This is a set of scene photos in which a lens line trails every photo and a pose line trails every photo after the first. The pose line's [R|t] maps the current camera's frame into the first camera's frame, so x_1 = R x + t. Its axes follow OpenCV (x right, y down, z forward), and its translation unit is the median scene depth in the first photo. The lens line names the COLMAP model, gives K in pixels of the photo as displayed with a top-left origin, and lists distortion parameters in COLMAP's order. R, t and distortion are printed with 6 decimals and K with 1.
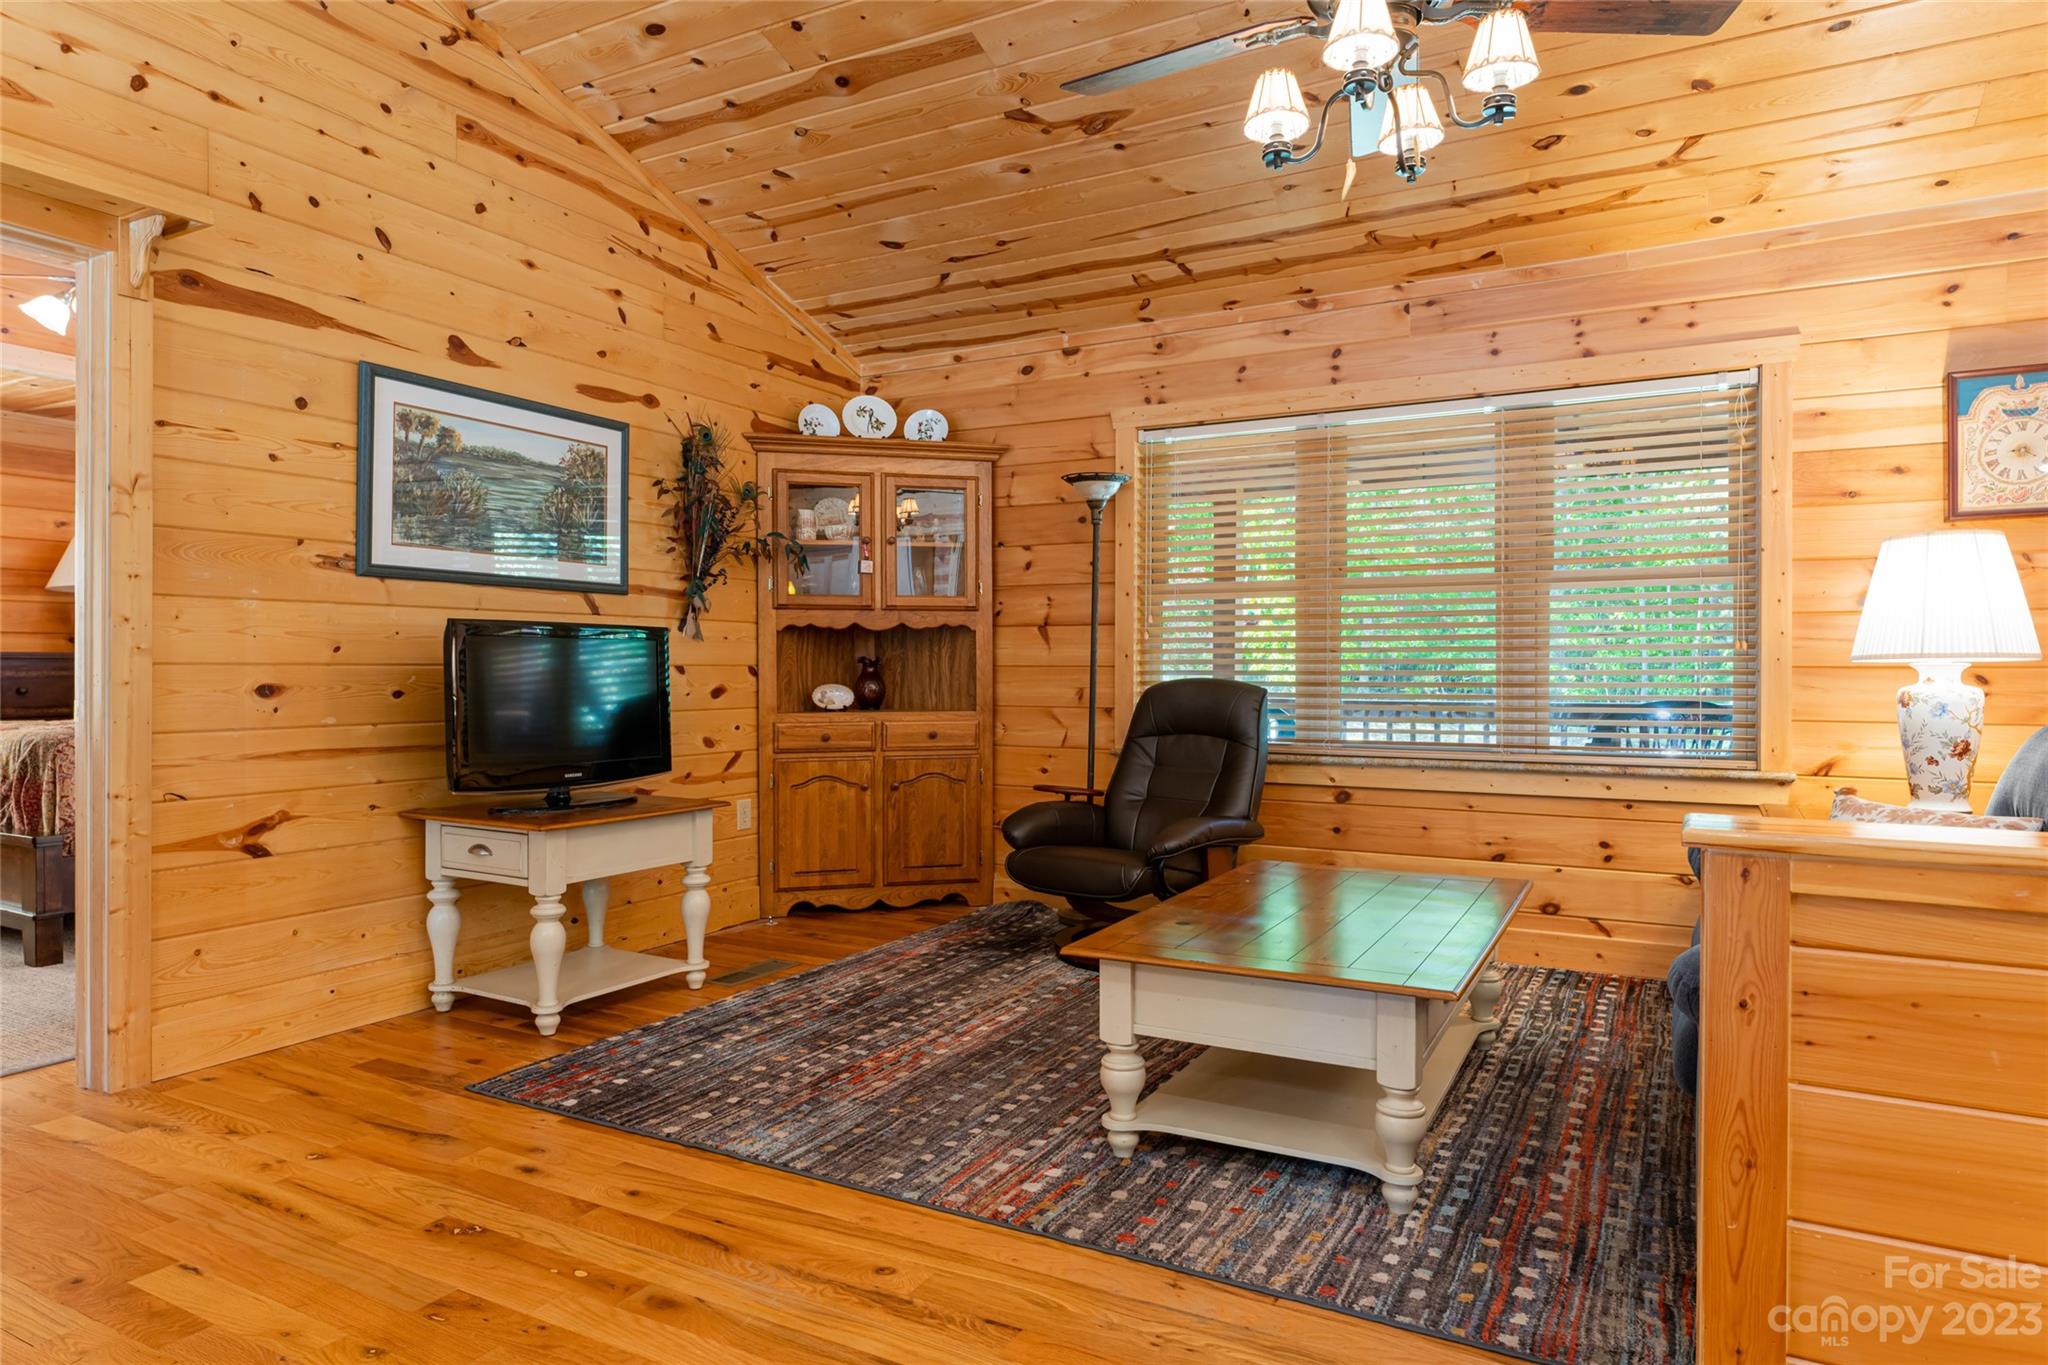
lens RADIAL K [[1149.0, 0, 1021.1], [0, 1149.0, 666.4], [0, 0, 1]] dist [0.002832, 0.000269]
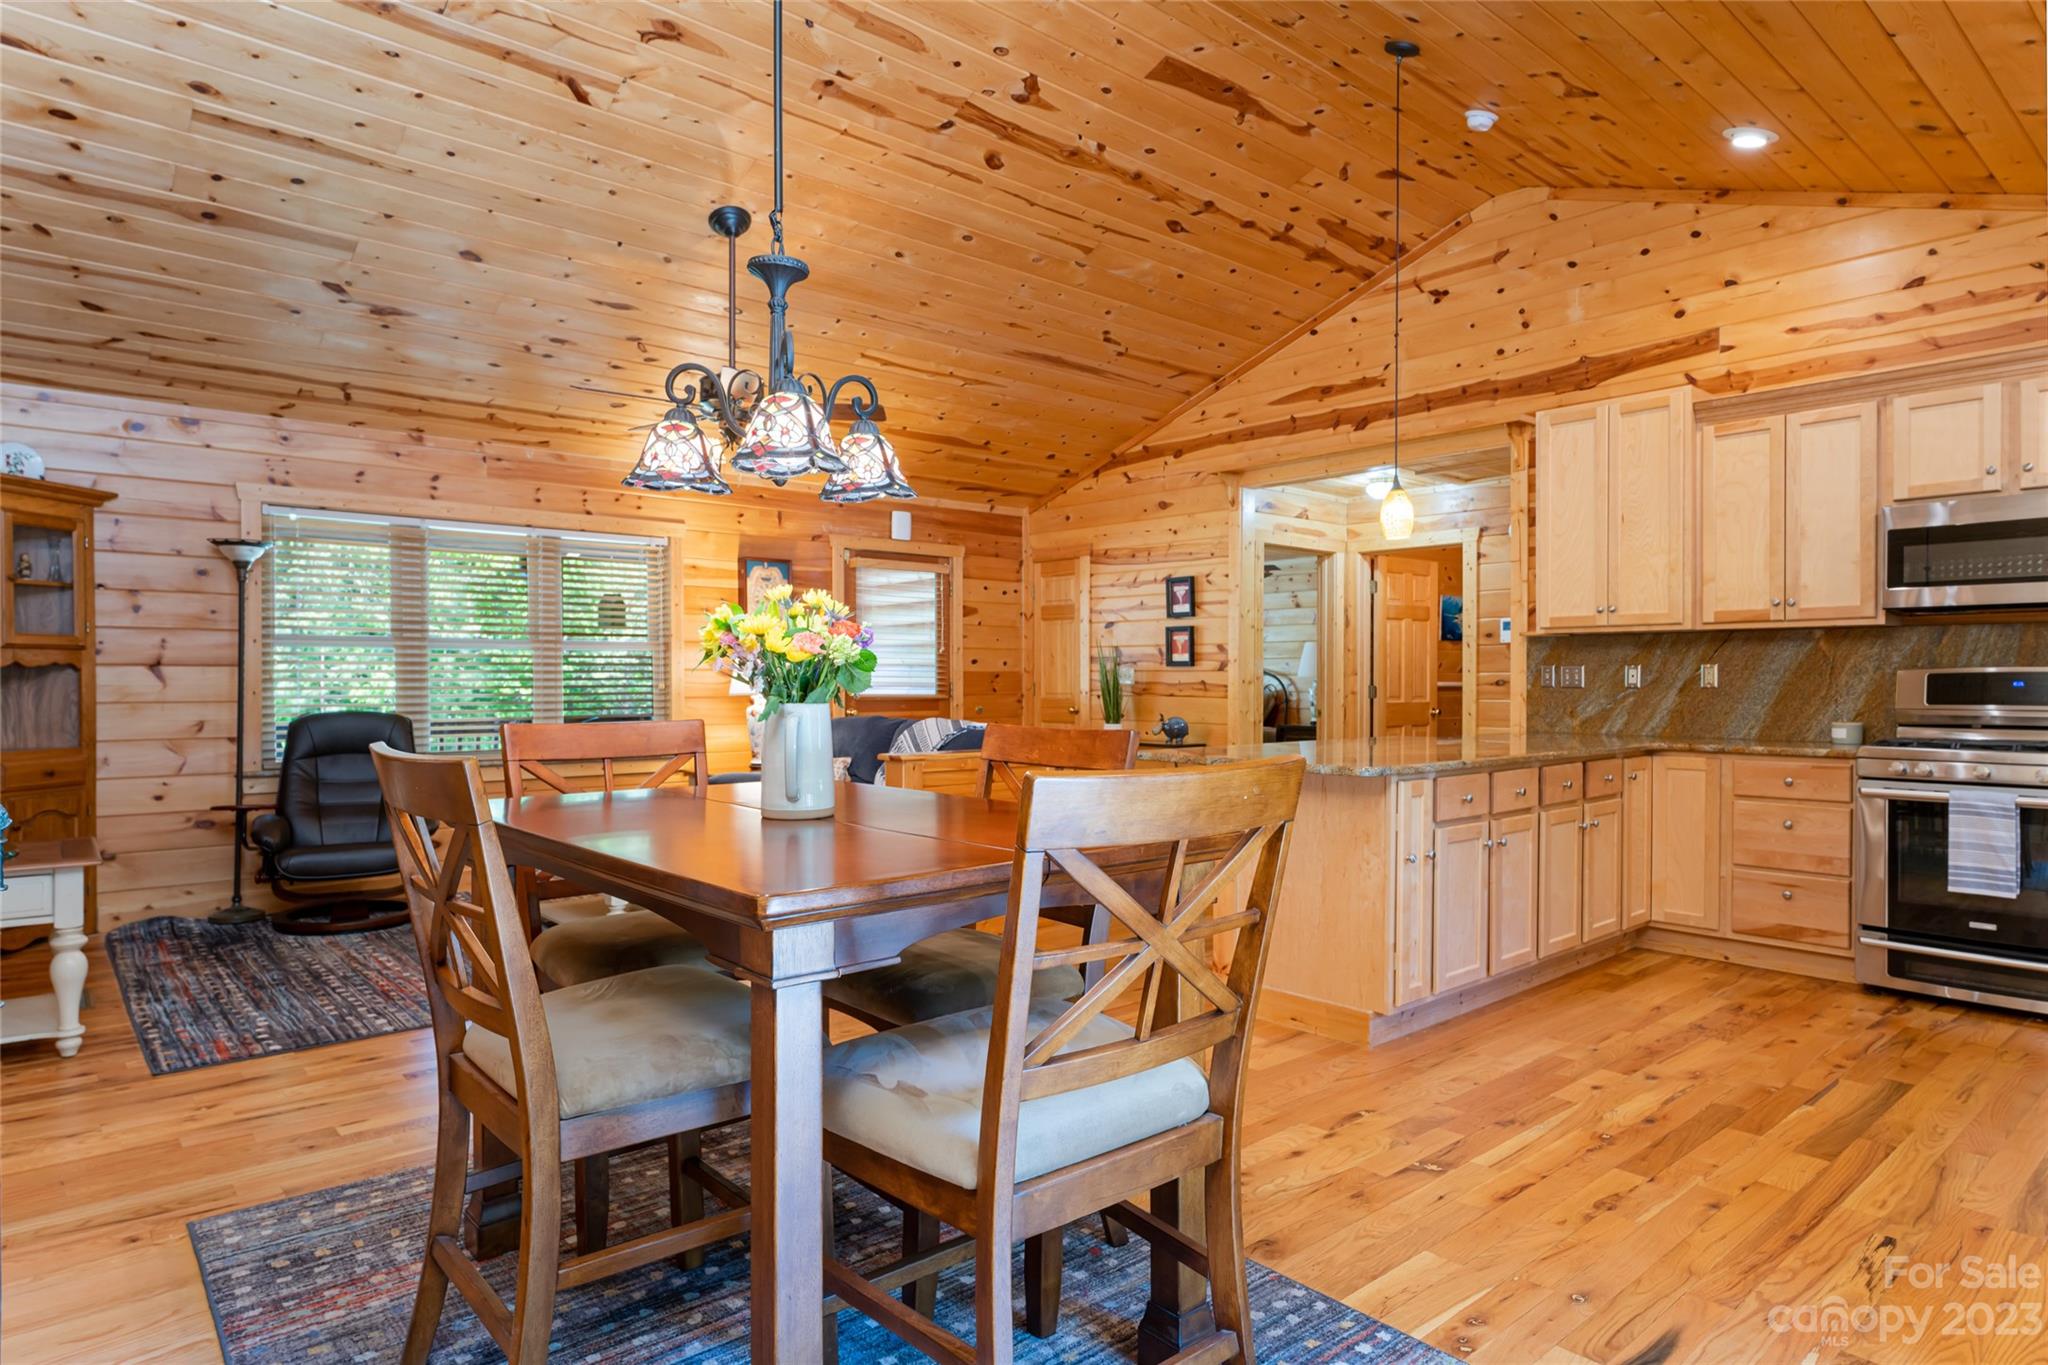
lens RADIAL K [[1186.8, 0, 1007.1], [0, 1186.8, 689.8], [0, 0, 1]] dist [0.002722, -0.000491]
pose [[0.358160, -0.010109, 0.933606, -1.047245], [-0.003718, 0.999918, 0.012253, -0.040814], [-0.933653, -0.007859, 0.358093, -0.225518]]
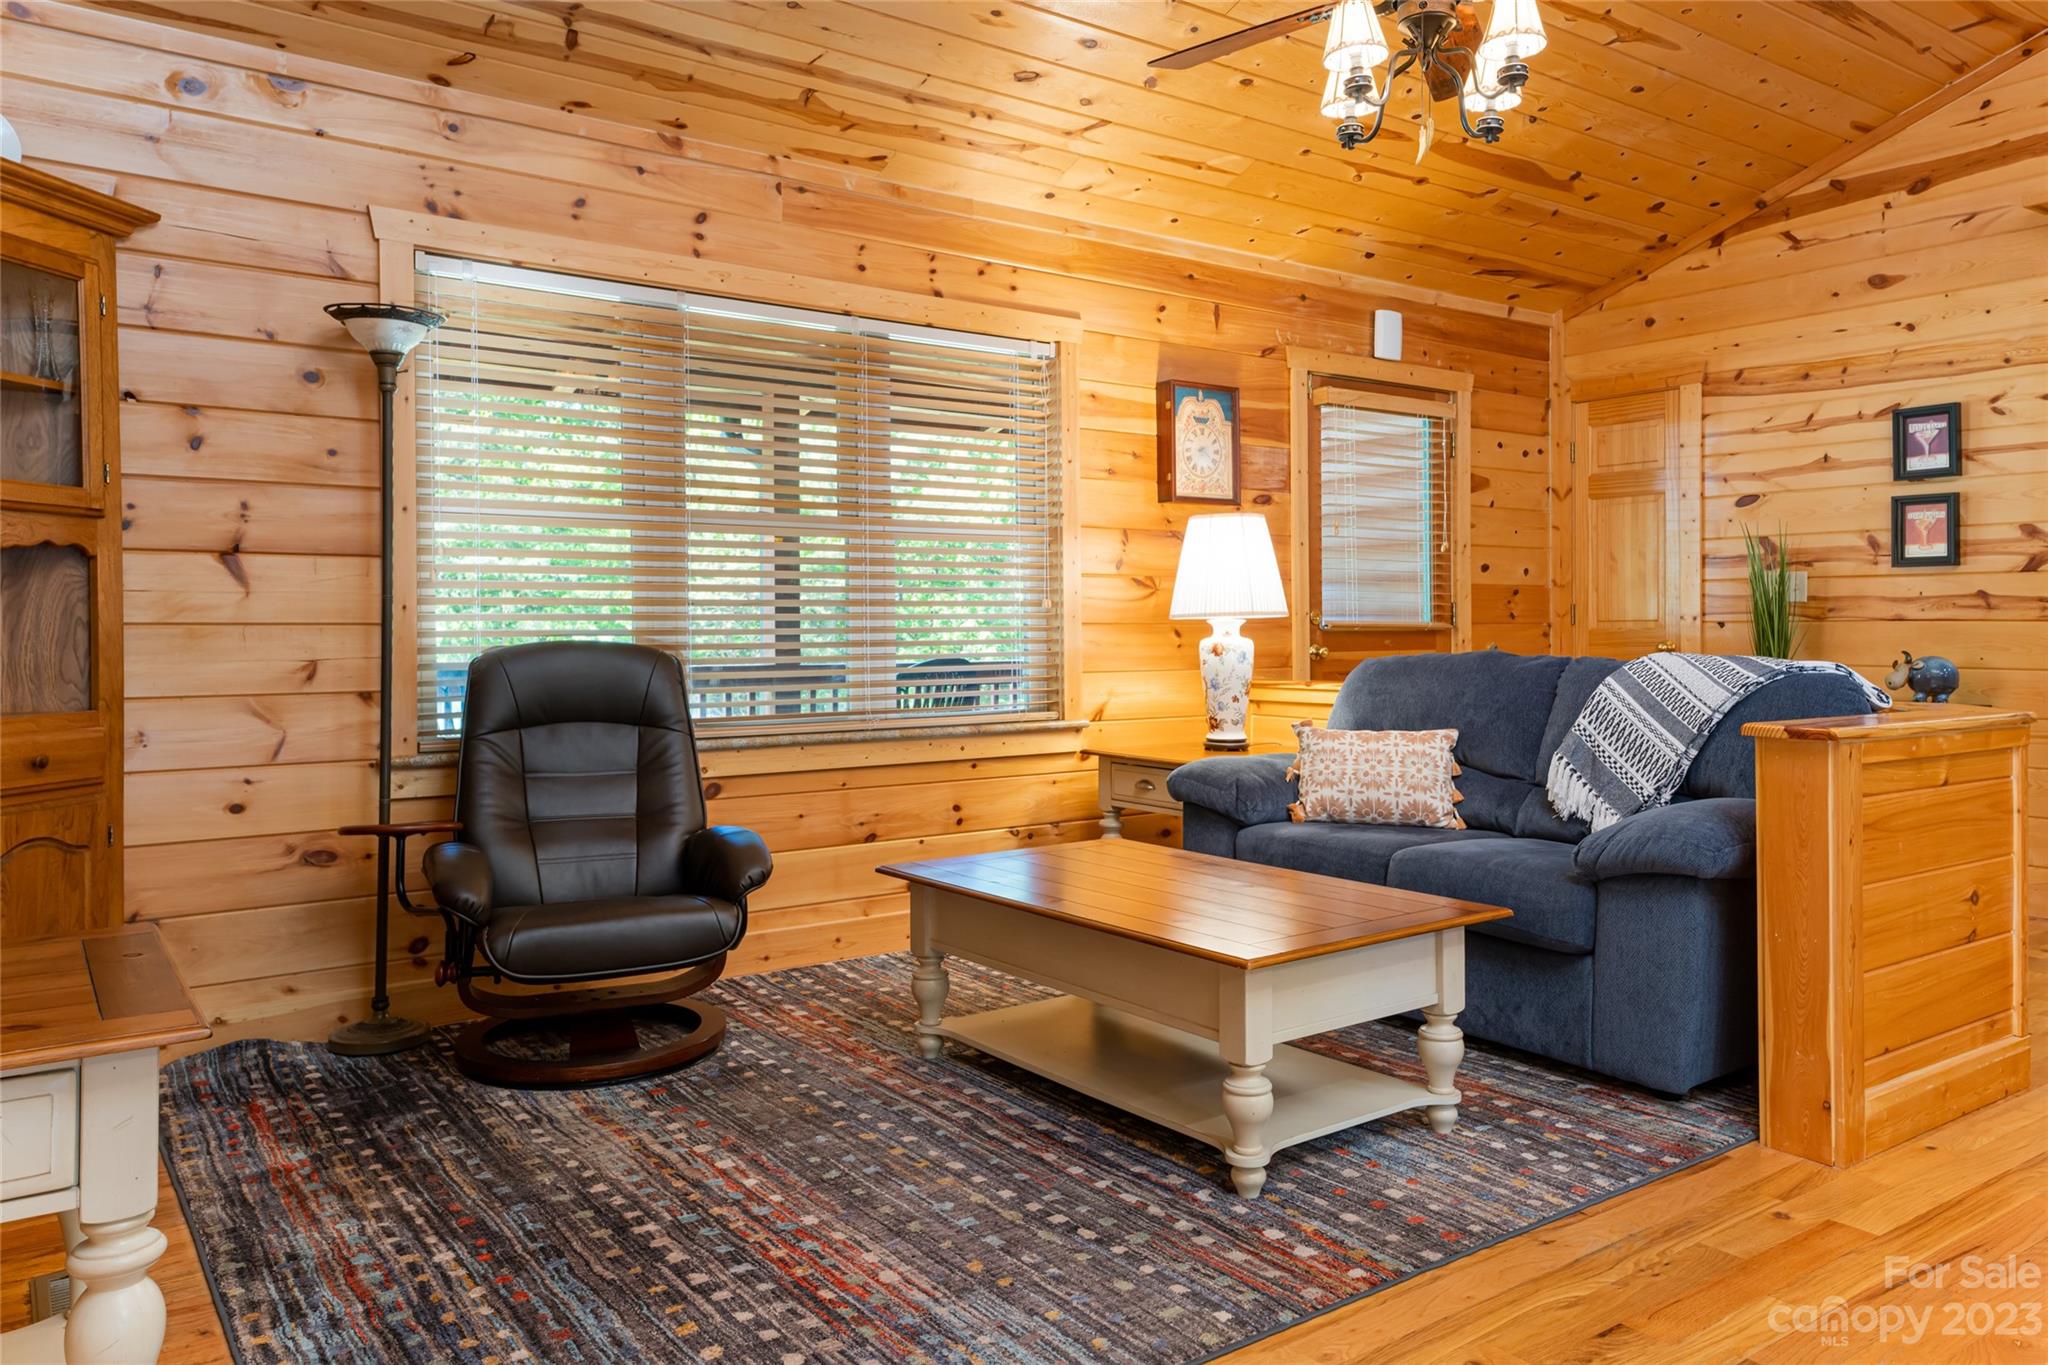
lens RADIAL K [[1485.9, 0, 1025.9], [0, 1485.9, 639.1], [0, 0, 1]] dist [0.038208, -0.001550]
pose [[0.435734, -0.010613, 0.900013, -0.668521], [0.002675, 0.999941, 0.010496, 0.000415], [-0.900072, -0.002166, 0.435737, 0.457099]]
